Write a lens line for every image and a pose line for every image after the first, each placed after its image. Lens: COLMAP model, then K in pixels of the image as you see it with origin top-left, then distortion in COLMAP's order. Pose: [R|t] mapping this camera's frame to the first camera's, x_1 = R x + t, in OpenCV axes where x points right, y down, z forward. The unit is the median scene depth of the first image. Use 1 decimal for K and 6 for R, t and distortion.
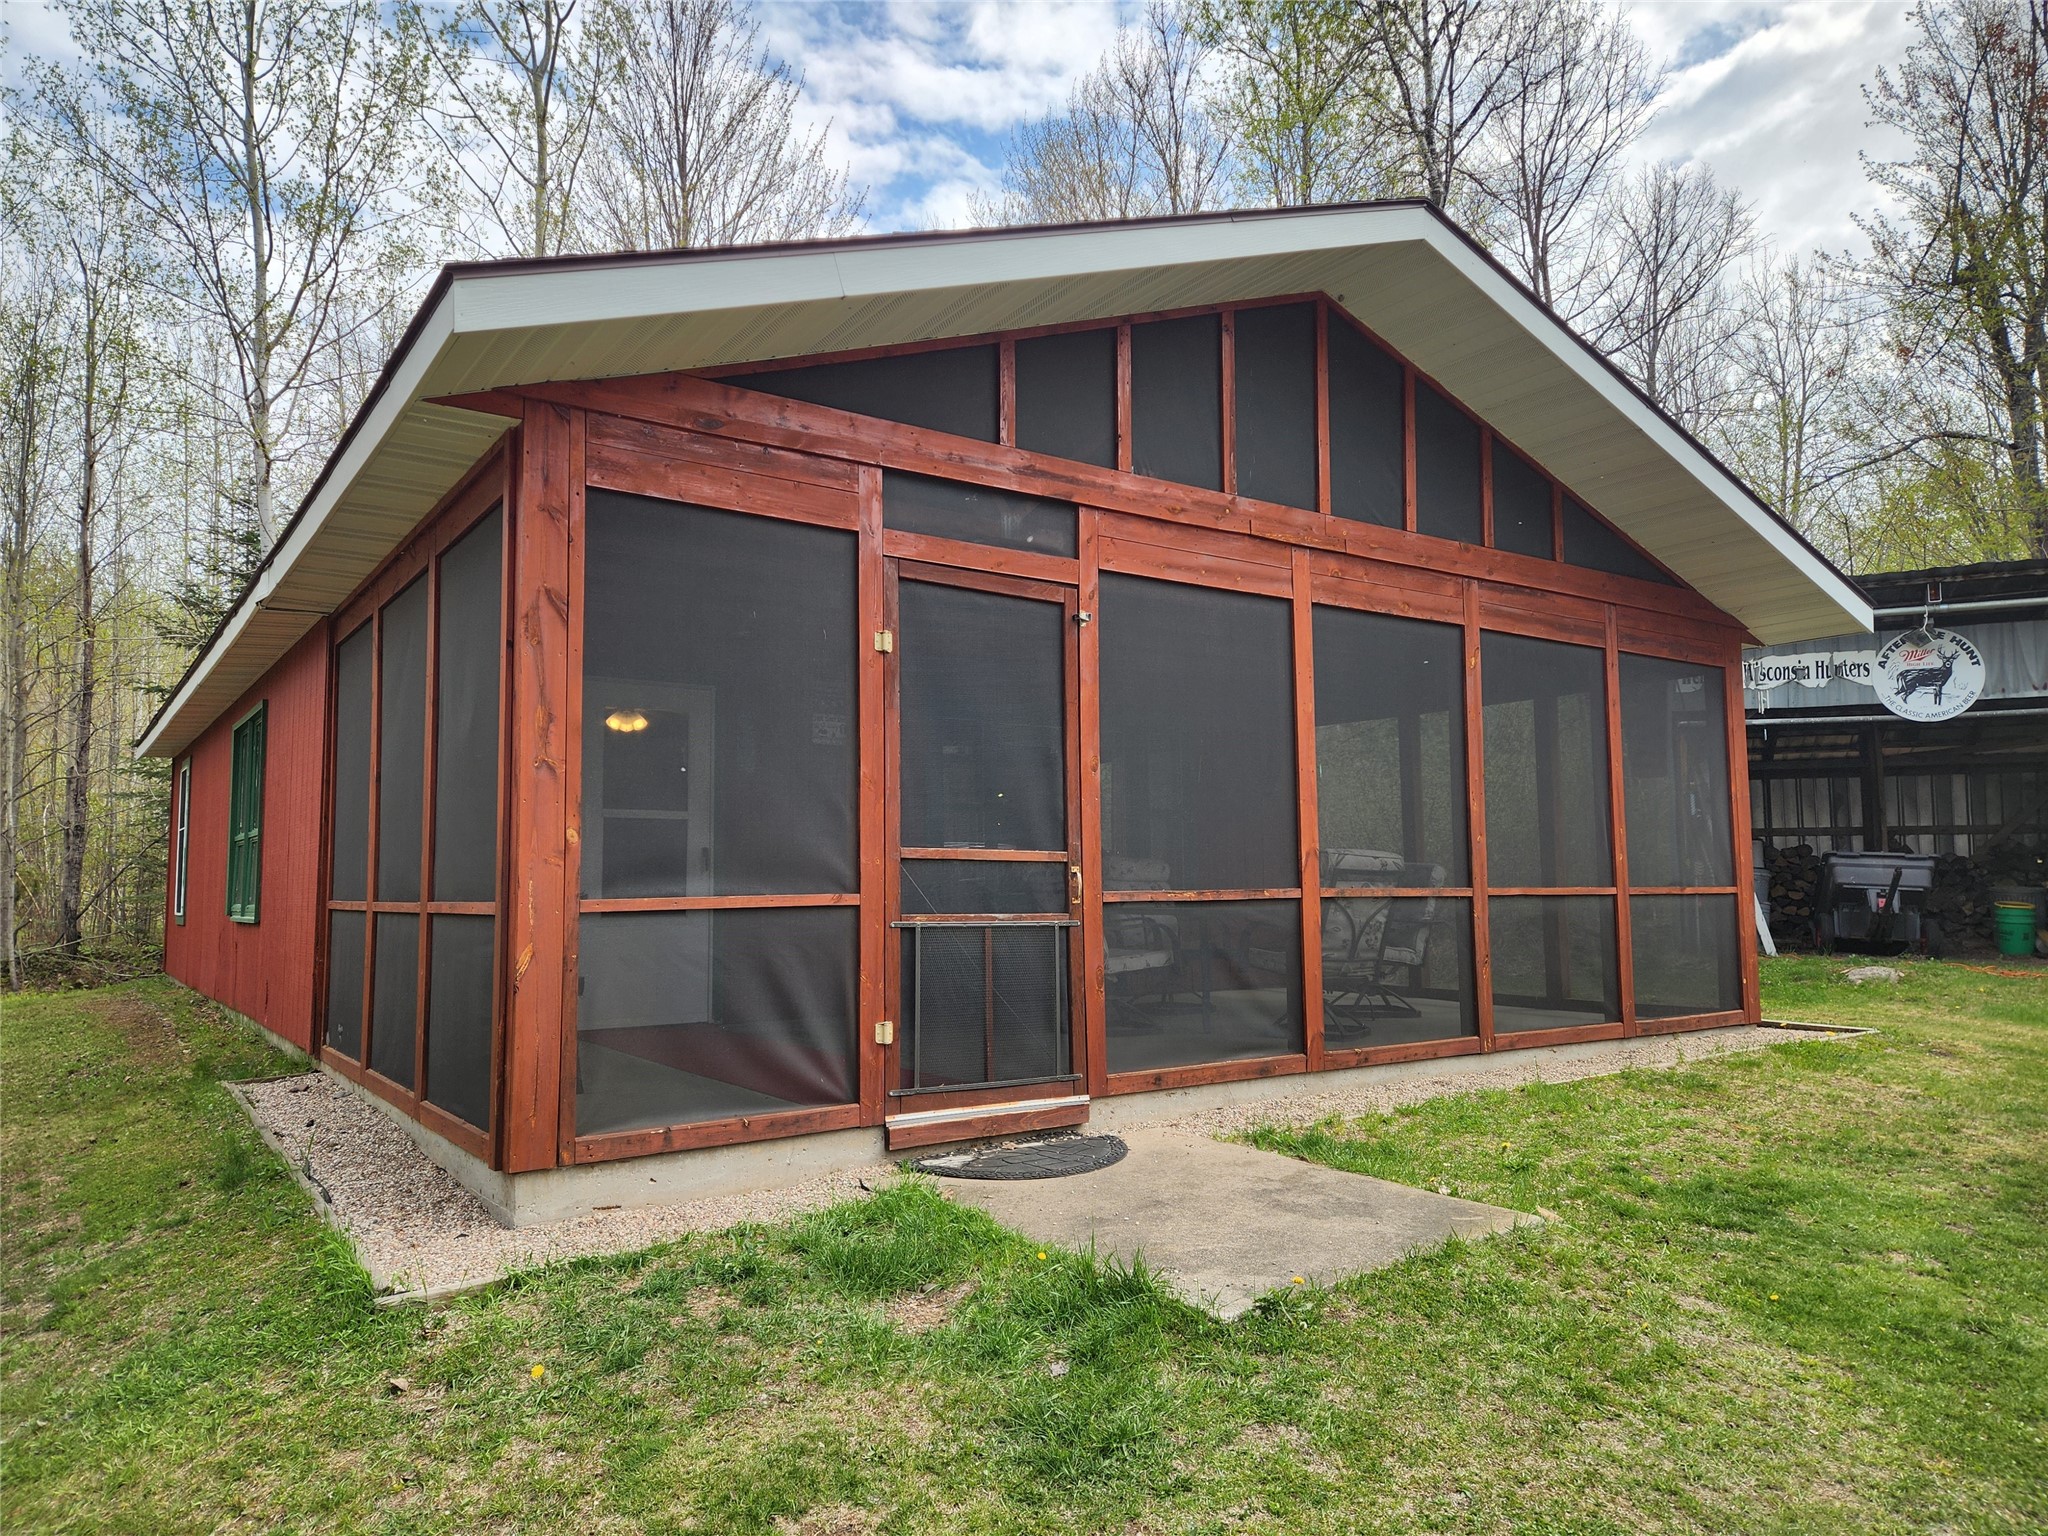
lens RADIAL K [[1365.6, 0, 1018.0], [0, 1365.6, 776.1], [0, 0, 1]] dist [0.102156, -0.091048]
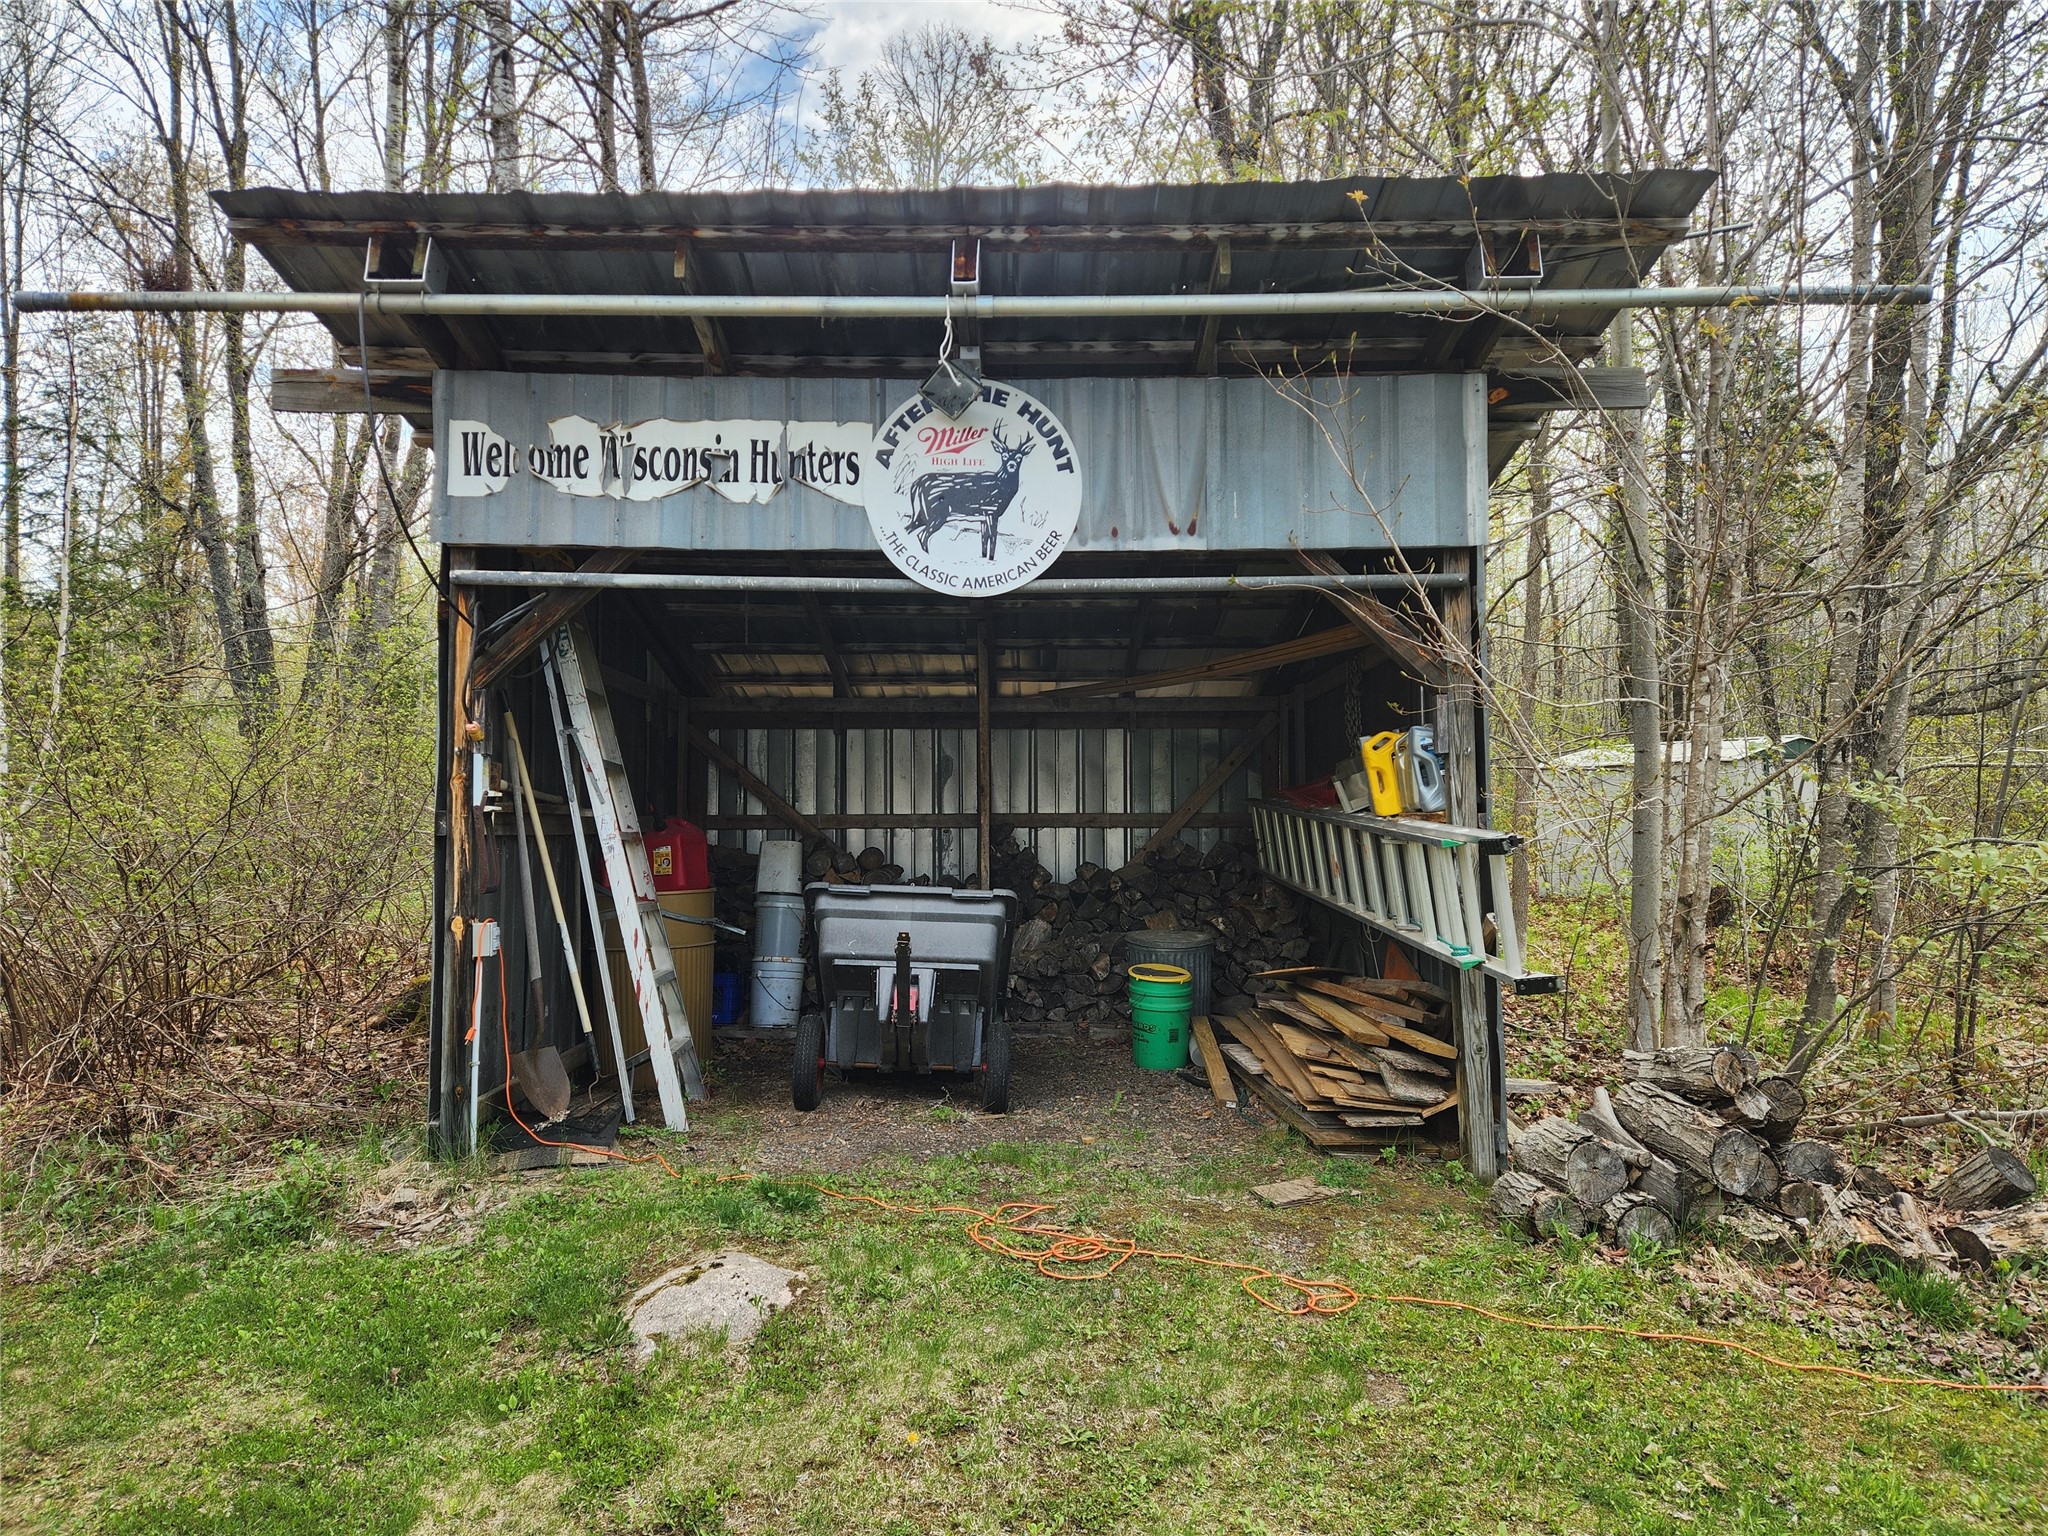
lens RADIAL K [[1365.6, 0, 1018.0], [0, 1365.6, 776.1], [0, 0, 1]] dist [0.102156, -0.091048]
pose [[0.908800, 0.014709, 0.416973, 0.697889], [-0.030786, 0.999018, 0.031858, 0.003029], [-0.416095, -0.041790, 0.908360, 0.871239]]
